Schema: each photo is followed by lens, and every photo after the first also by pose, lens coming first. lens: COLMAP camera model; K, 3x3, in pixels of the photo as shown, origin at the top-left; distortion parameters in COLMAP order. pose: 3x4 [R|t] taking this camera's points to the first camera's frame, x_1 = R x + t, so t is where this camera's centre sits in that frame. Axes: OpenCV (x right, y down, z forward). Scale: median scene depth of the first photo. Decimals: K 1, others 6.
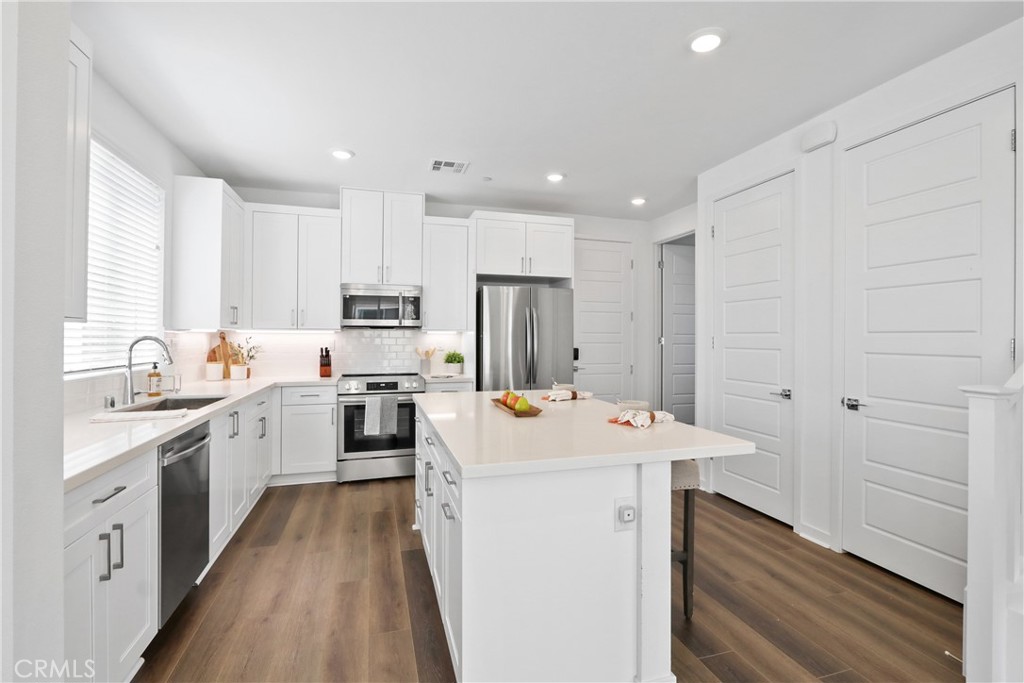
lens RADIAL K [[471.1, 0, 523.0], [0, 471.1, 334.6], [0, 0, 1]] dist [-0.014987, 0.002311]
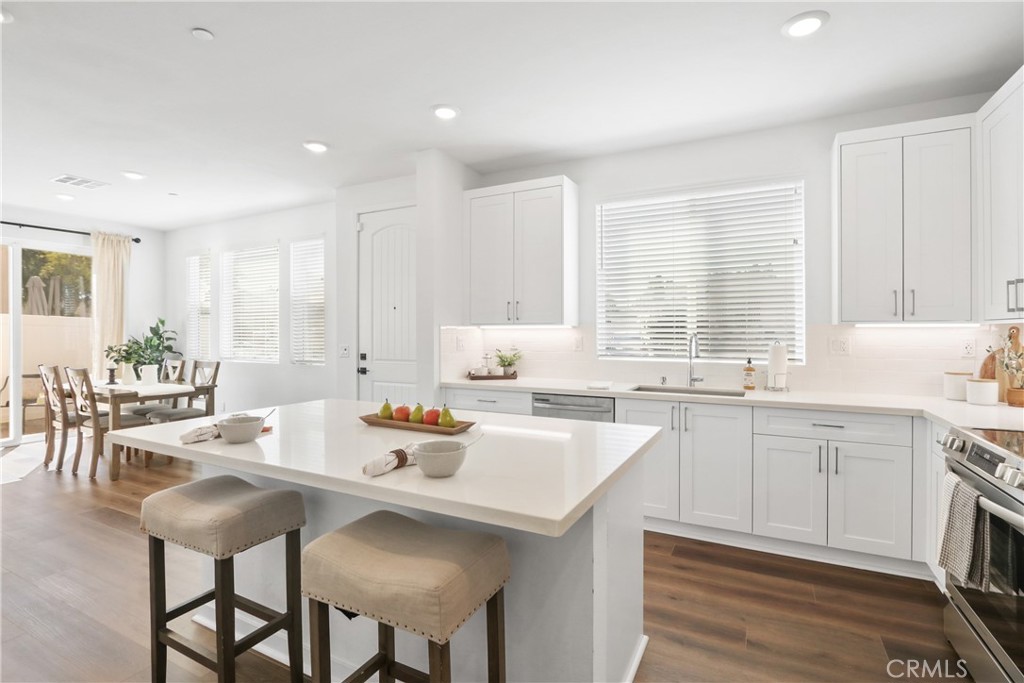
lens RADIAL K [[471.1, 0, 509.8], [0, 471.1, 333.4], [0, 0, 1]] dist [-0.014987, 0.002311]
pose [[-0.709654, -0.002452, -0.704546, 0.246483], [-0.001227, 0.999997, -0.002245, 0.004784], [0.704549, -0.000729, -0.709655, 0.957196]]
